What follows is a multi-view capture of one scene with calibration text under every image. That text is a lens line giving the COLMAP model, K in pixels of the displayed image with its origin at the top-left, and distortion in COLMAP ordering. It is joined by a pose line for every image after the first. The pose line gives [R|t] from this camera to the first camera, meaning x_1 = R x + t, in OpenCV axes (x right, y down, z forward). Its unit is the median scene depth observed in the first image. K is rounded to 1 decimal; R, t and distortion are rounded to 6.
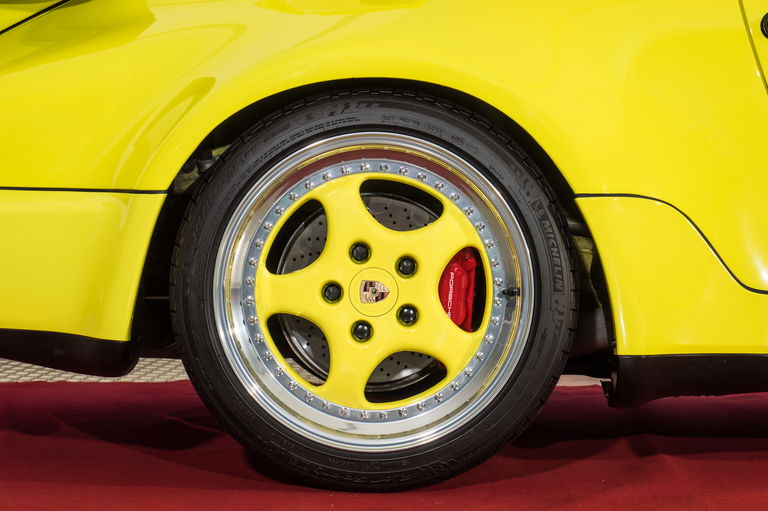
lens RADIAL K [[1969.8, 0, 384.9], [0, 1969.8, 253.2], [0, 0, 1]] dist [0.082511, 0.000000]
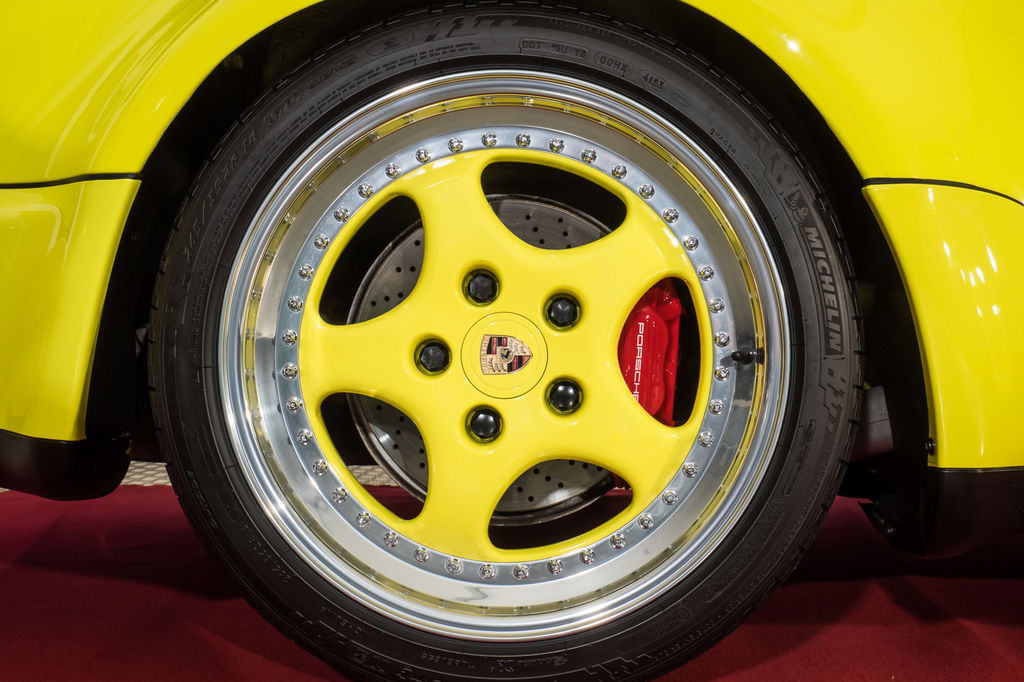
lens RADIAL K [[1358.2, 0, 536.3], [0, 1358.2, 320.9], [0, 0, 1]] dist [0.036508, 0.000000]
pose [[0.999992, 0.001928, -0.003567, 0.004873], [-0.002074, 0.999137, -0.041486, 0.026071], [0.003484, 0.041493, 0.999133, 0.608207]]
